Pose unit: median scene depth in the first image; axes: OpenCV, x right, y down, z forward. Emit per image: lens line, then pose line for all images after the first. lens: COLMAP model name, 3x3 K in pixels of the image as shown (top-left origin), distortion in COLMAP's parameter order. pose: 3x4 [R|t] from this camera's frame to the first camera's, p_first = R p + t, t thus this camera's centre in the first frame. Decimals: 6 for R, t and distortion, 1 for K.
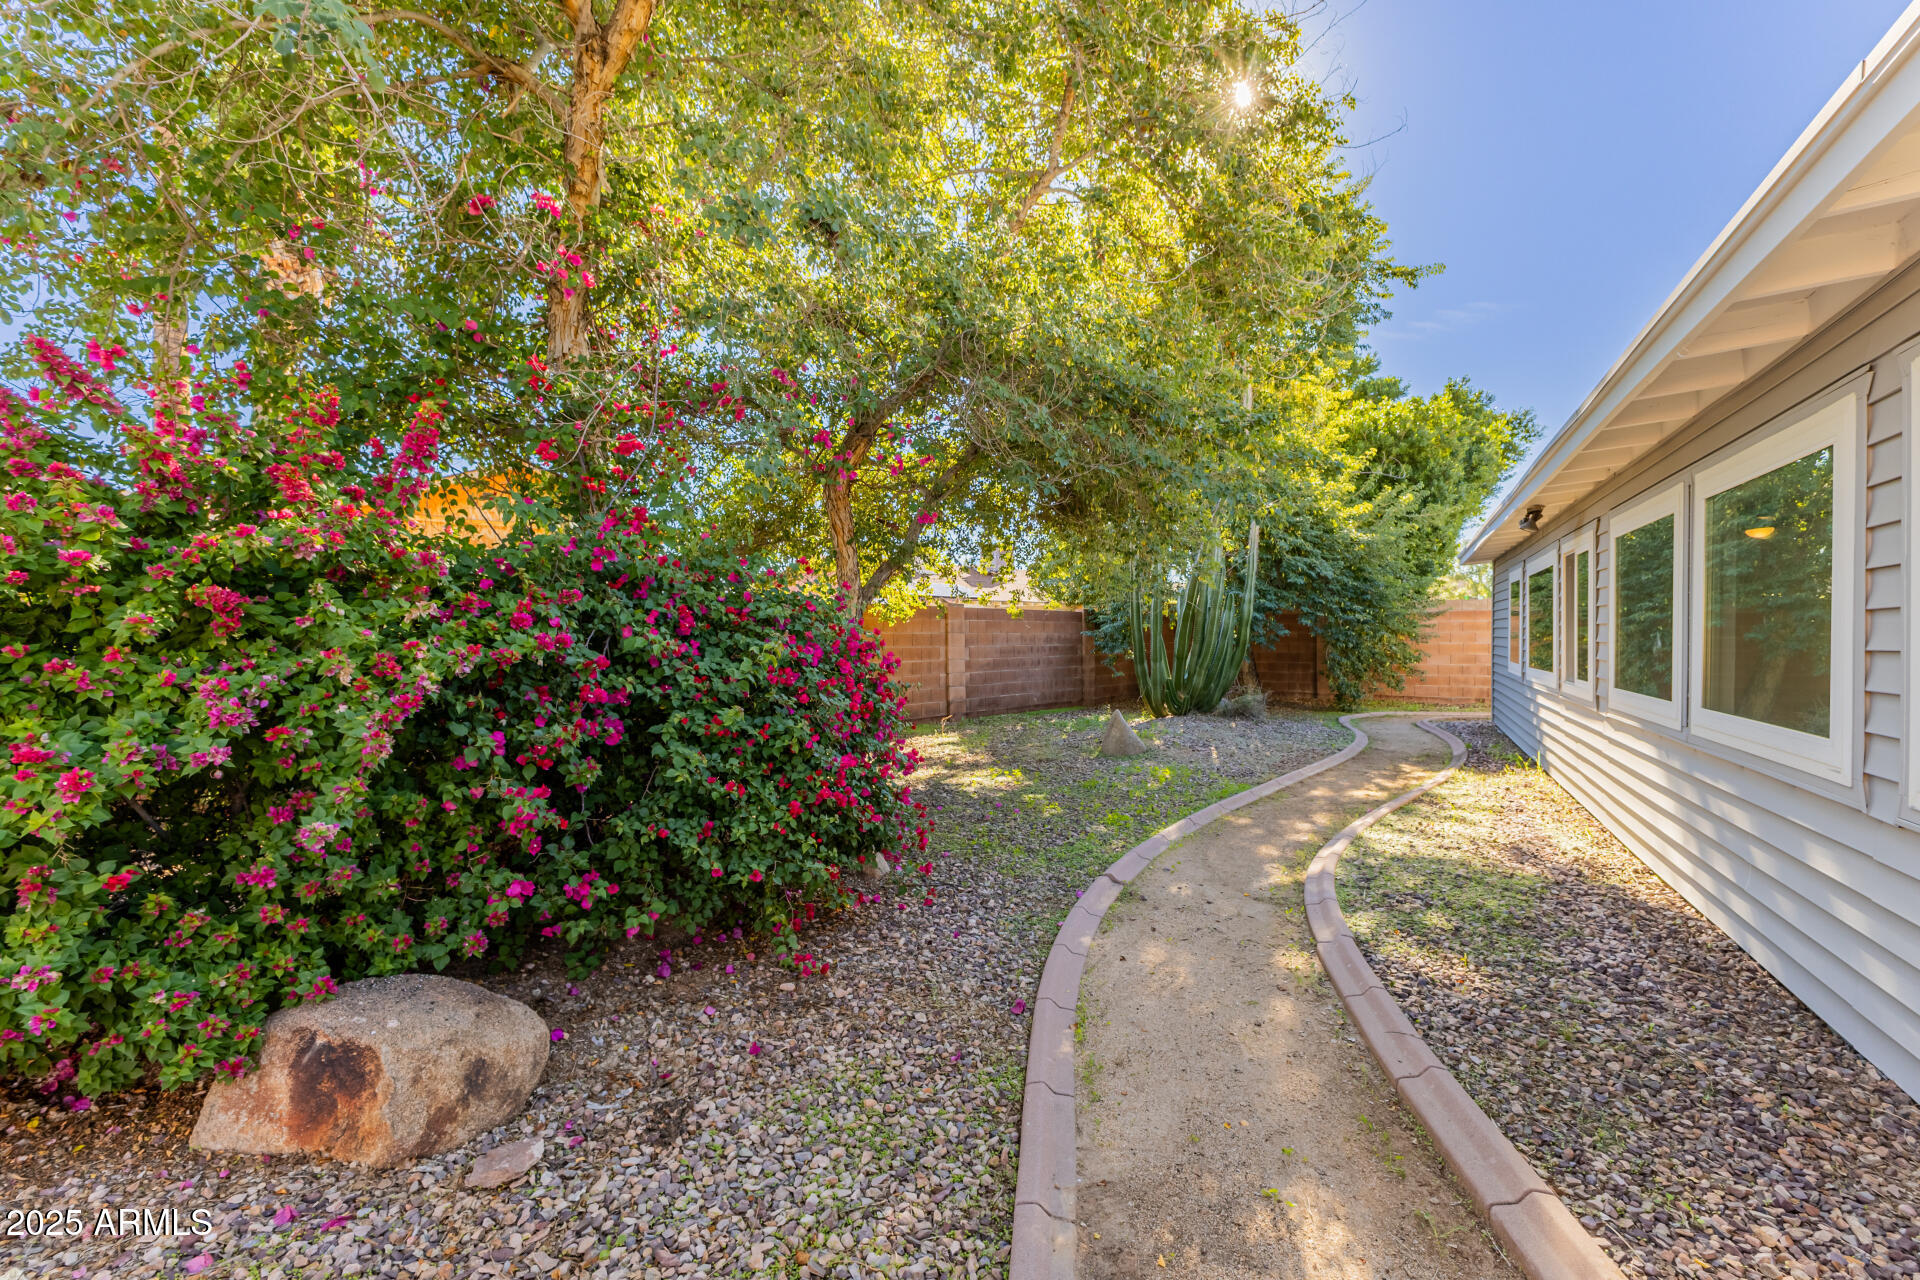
lens RADIAL K [[821.9, 0, 965.0], [0, 821.9, 633.6], [0, 0, 1]] dist [0.001264, -0.000245]
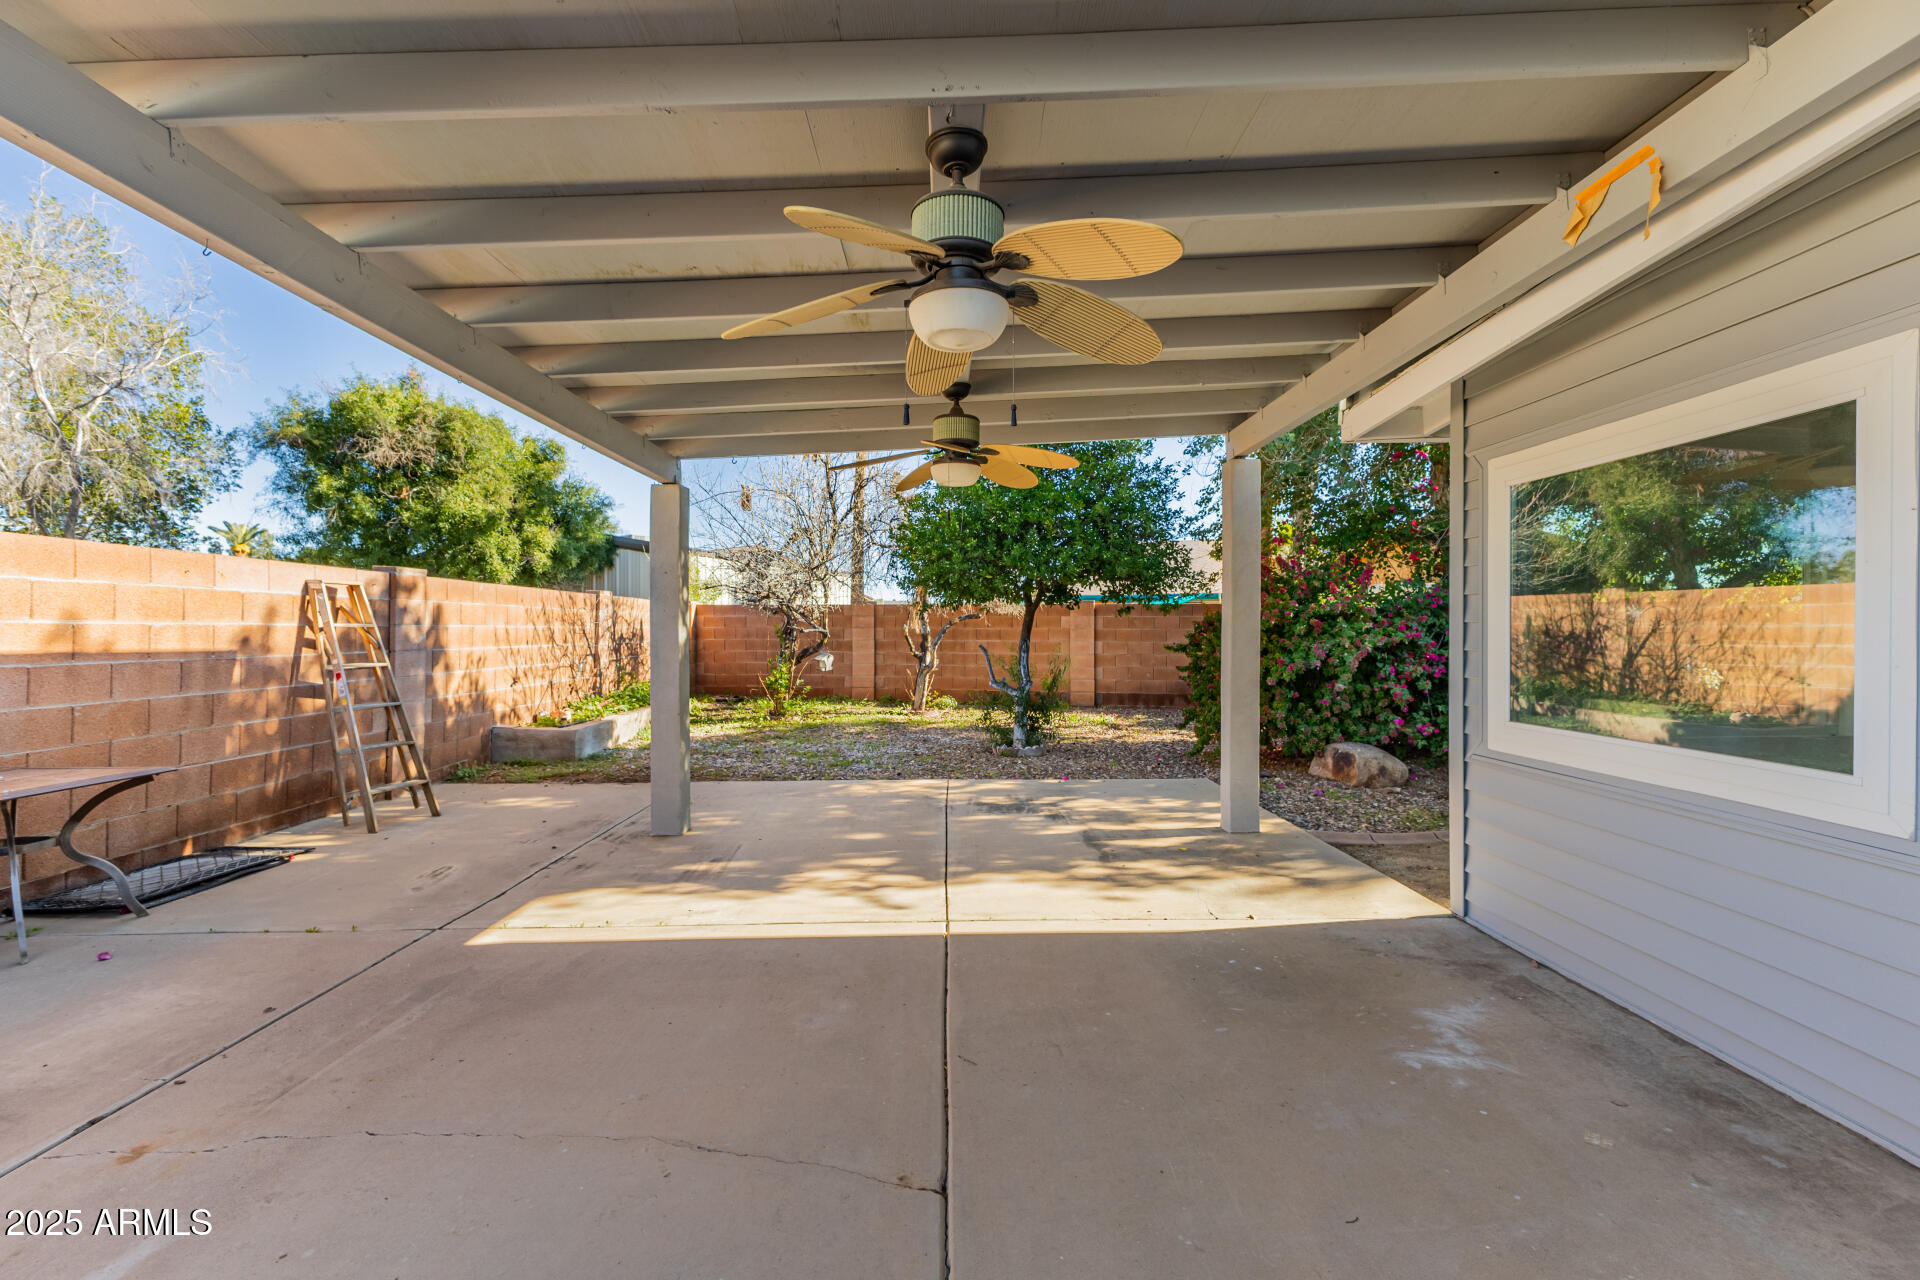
lens RADIAL K [[821.9, 0, 965.4], [0, 821.9, 630.5], [0, 0, 1]] dist [0.001264, -0.000245]
pose [[0.485108, 0.002391, -0.874451, 1.349683], [-0.002826, 0.999995, 0.001167, -0.007760], [0.874450, 0.001905, 0.485112, -1.882151]]
